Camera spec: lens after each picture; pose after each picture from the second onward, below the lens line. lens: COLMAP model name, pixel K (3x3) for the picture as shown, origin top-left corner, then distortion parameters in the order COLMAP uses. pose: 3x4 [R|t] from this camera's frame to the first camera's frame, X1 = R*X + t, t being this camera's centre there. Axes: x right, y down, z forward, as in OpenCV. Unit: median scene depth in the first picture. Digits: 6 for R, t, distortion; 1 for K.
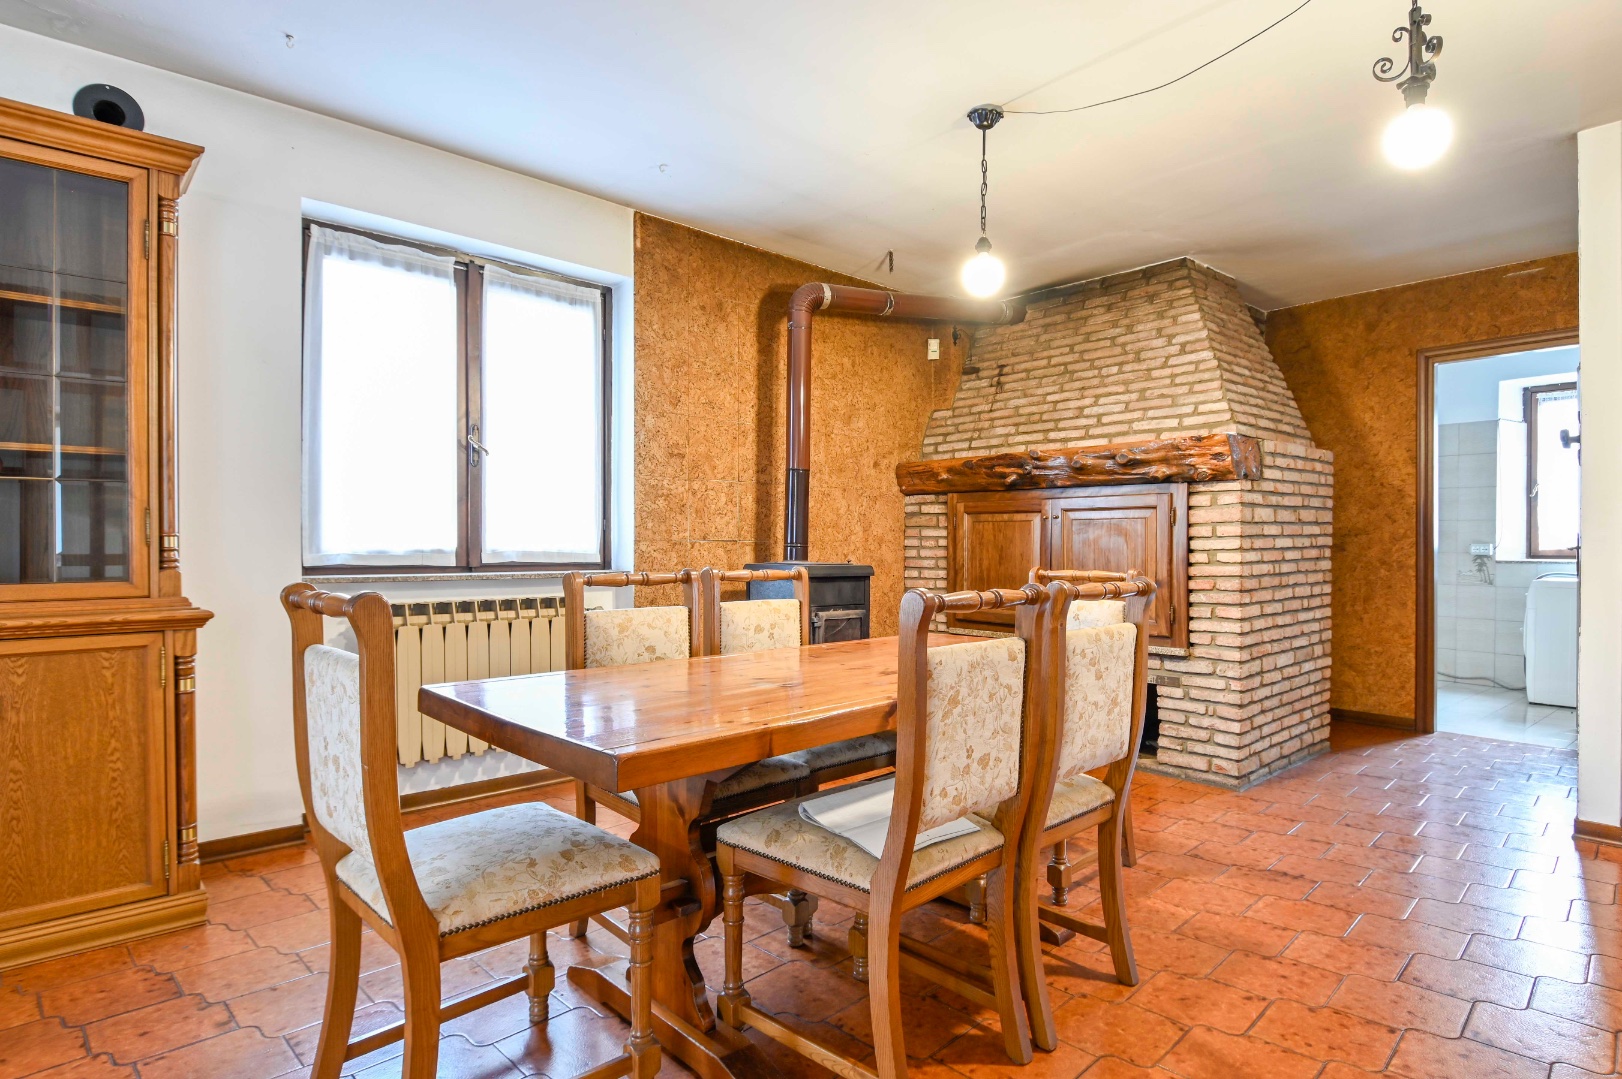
lens RADIAL K [[863.7, 0, 824.3], [0, 863.7, 551.3], [0, 0, 1]] dist [0.023267, -0.025486]
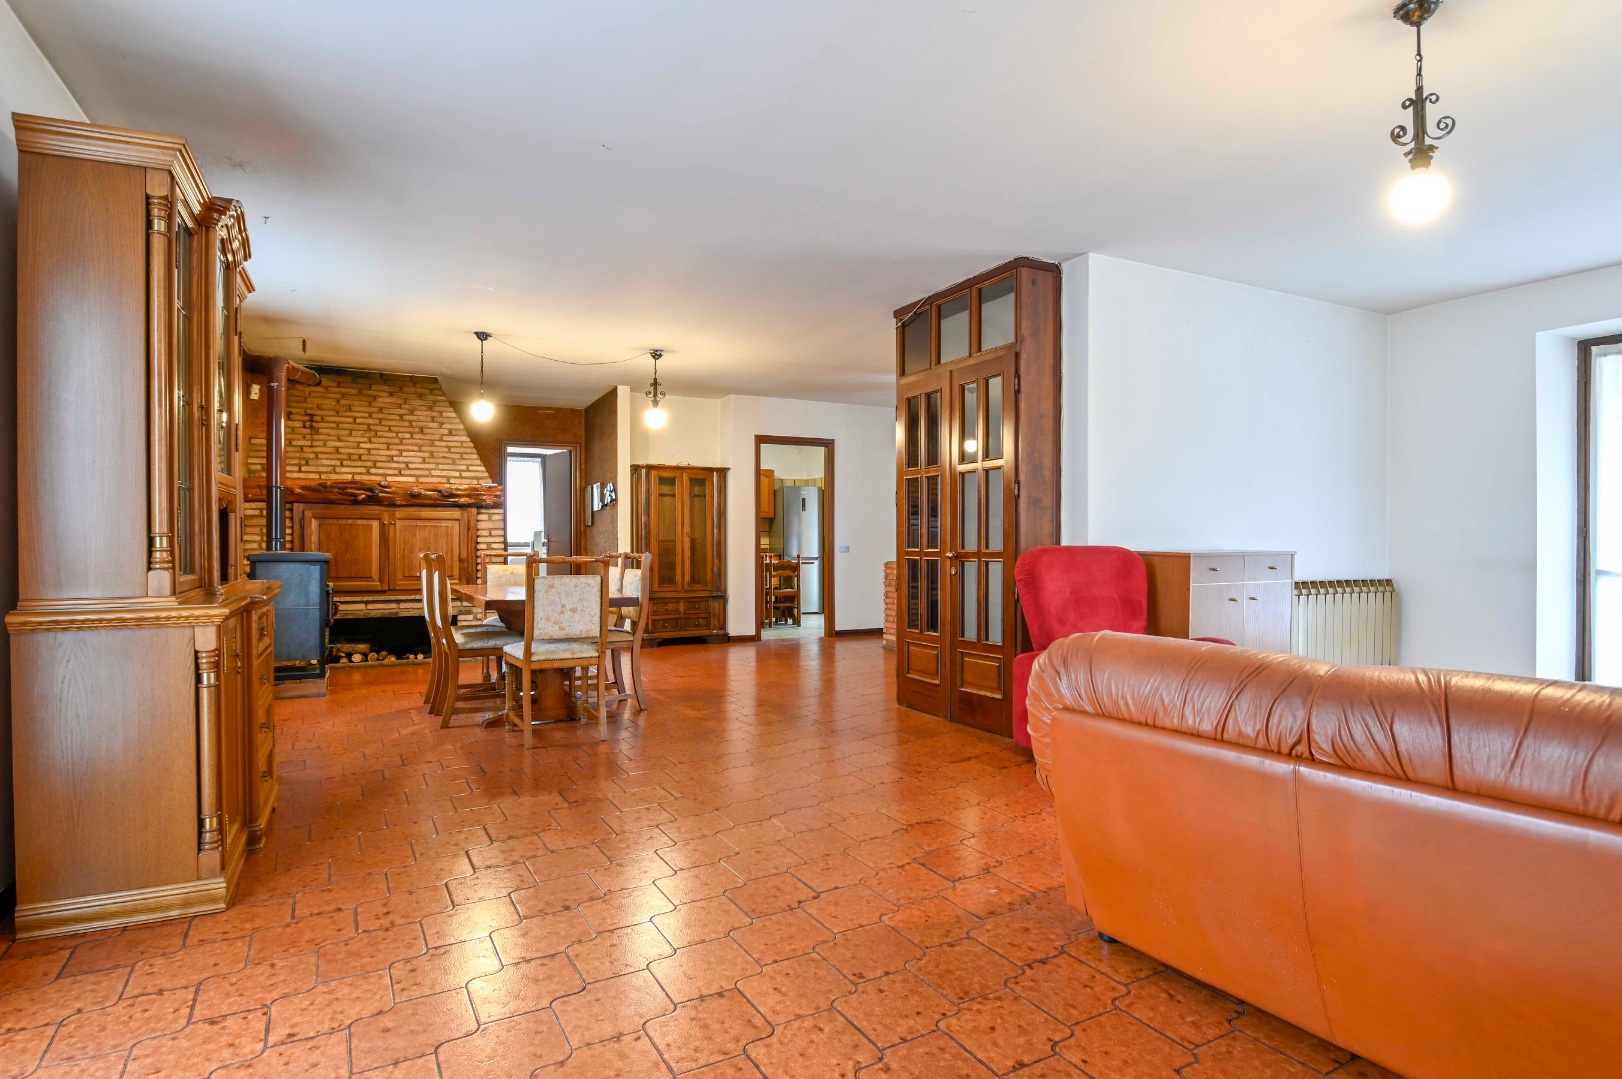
lens RADIAL K [[863.7, 0, 785.3], [0, 863.7, 544.5], [0, 0, 1]] dist [0.023267, -0.025486]
pose [[0.312950, -0.005538, 0.949754, -1.132294], [0.003591, 0.999983, 0.004648, -0.003126], [-0.949763, 0.001956, 0.312964, -0.247317]]
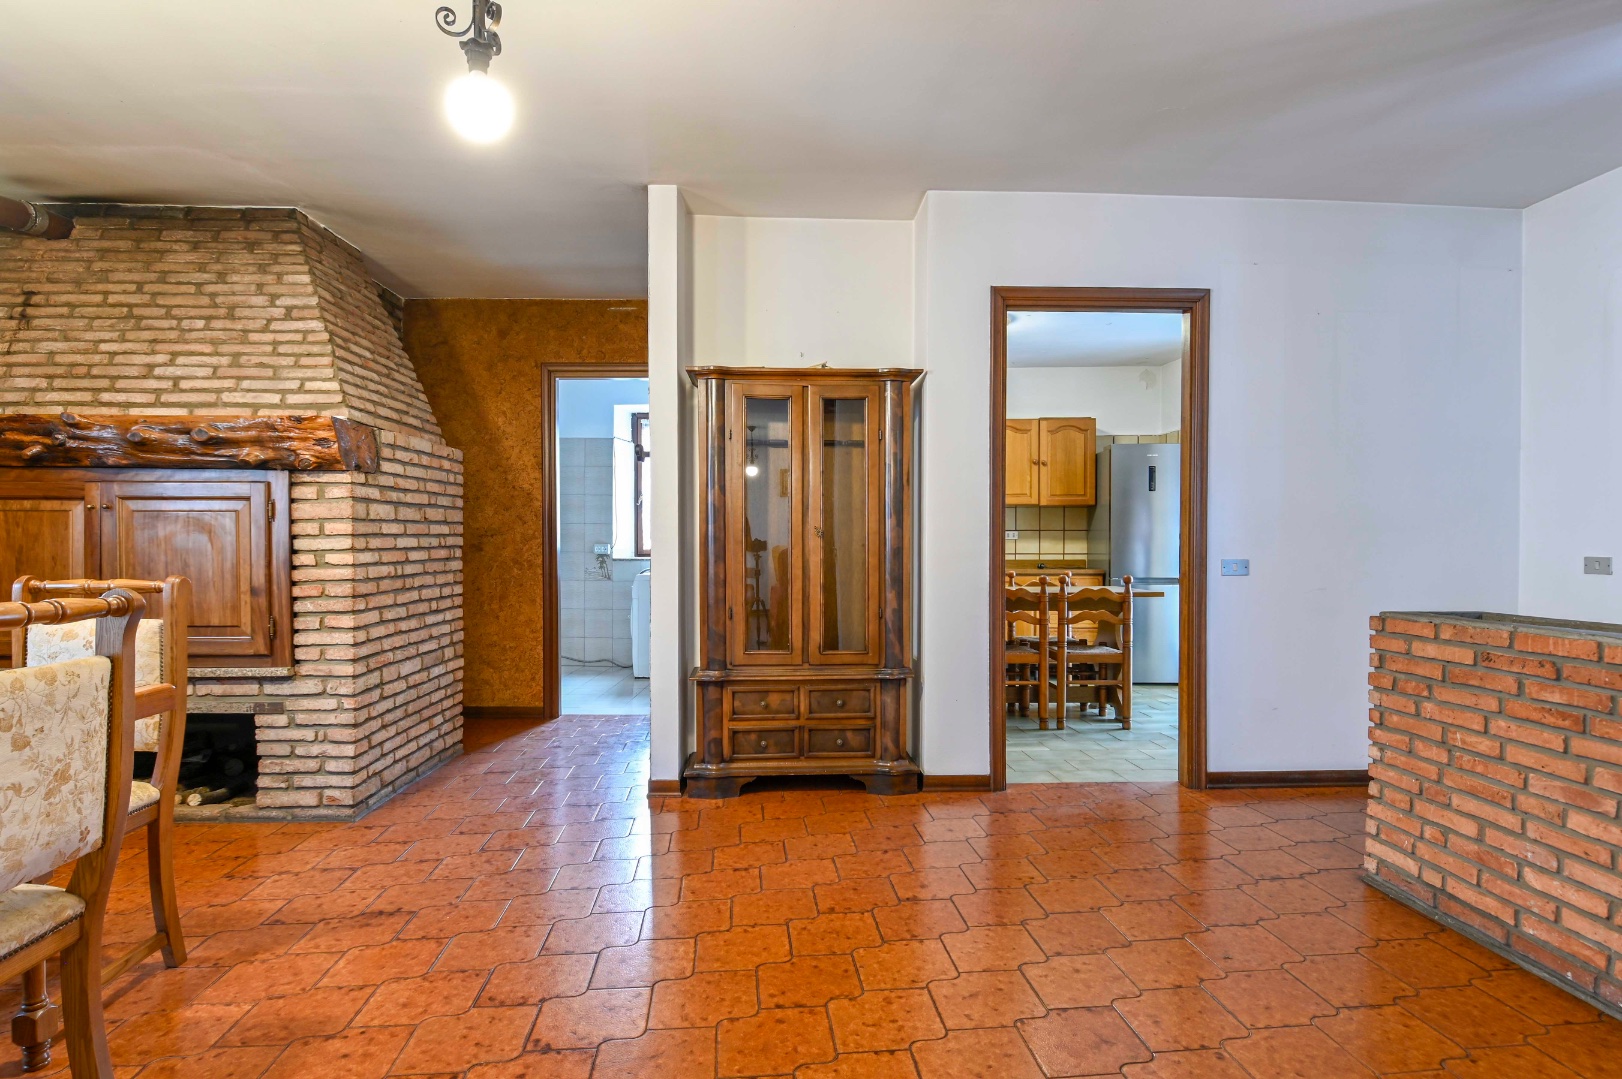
lens RADIAL K [[863.7, 0, 806.4], [0, 863.7, 568.6], [0, 0, 1]] dist [0.023267, -0.025486]
pose [[0.656365, -0.019246, 0.754198, 0.103946], [0.004553, 0.999757, 0.021550, 0.000036], [-0.754430, -0.010710, 0.656293, 0.060111]]
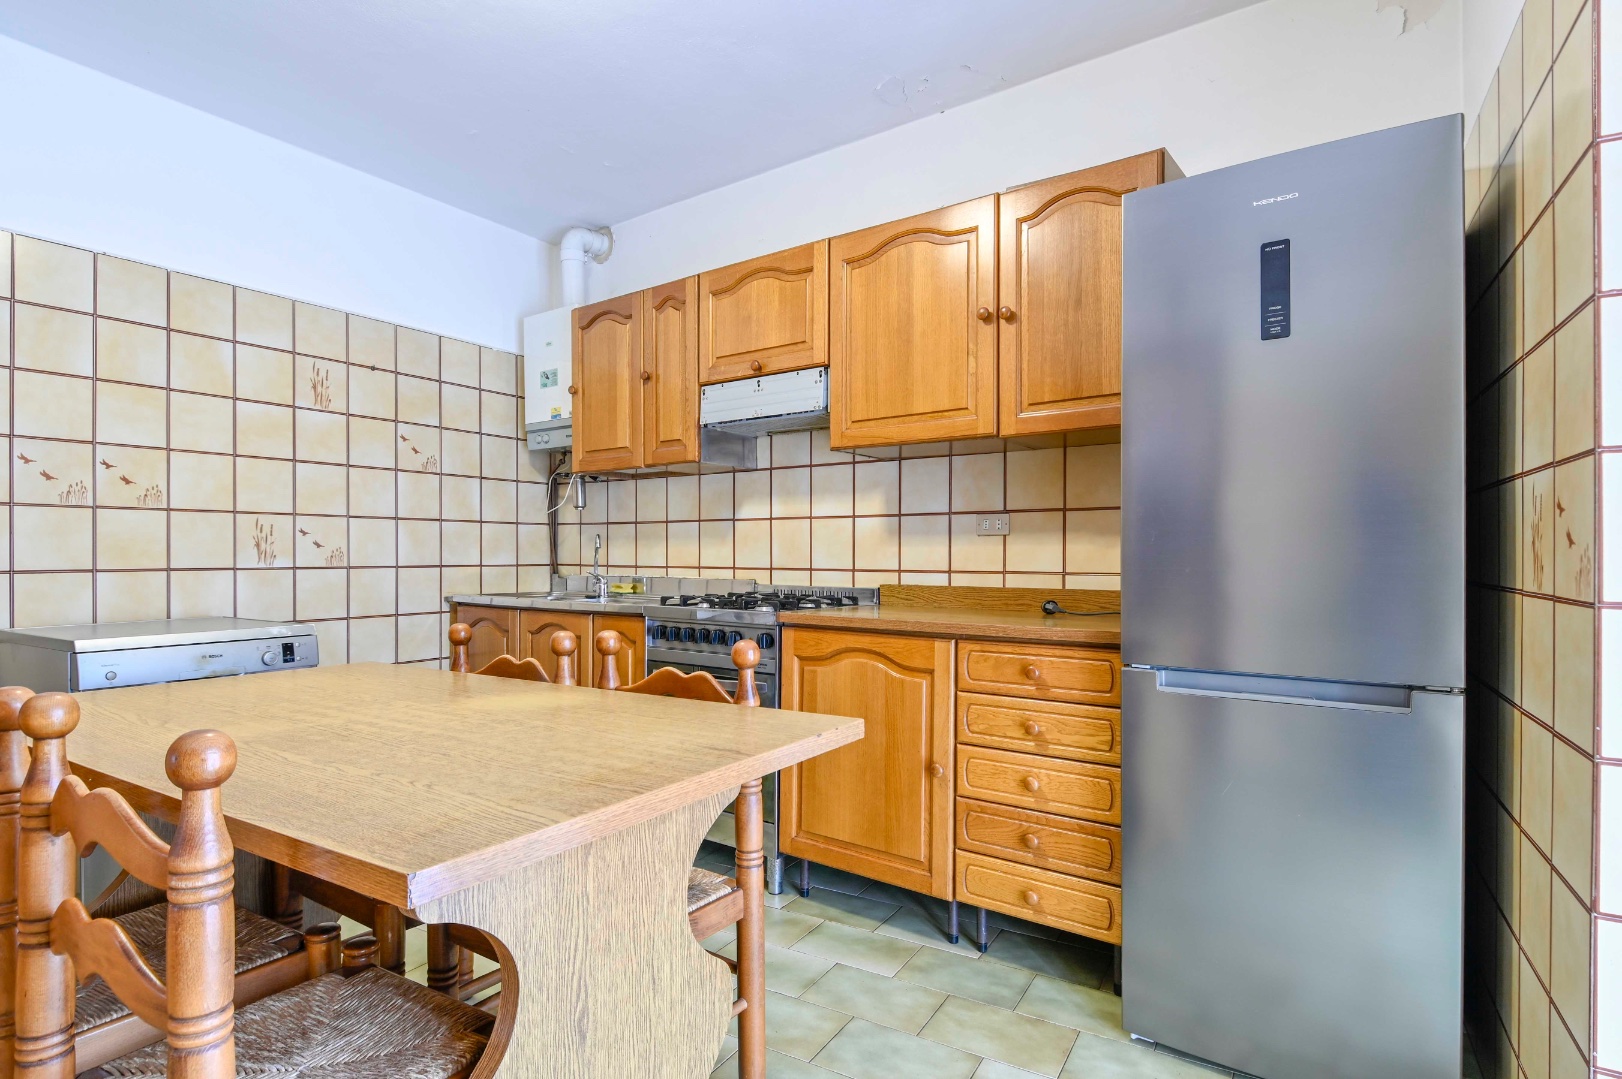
lens RADIAL K [[863.7, 0, 814.2], [0, 863.7, 568.3], [0, 0, 1]] dist [0.023267, -0.025486]
pose [[0.962298, 0.001344, 0.271994, 1.378420], [-0.004360, 0.999936, 0.010487, 0.000436], [-0.271963, -0.011277, 0.962242, 0.282531]]
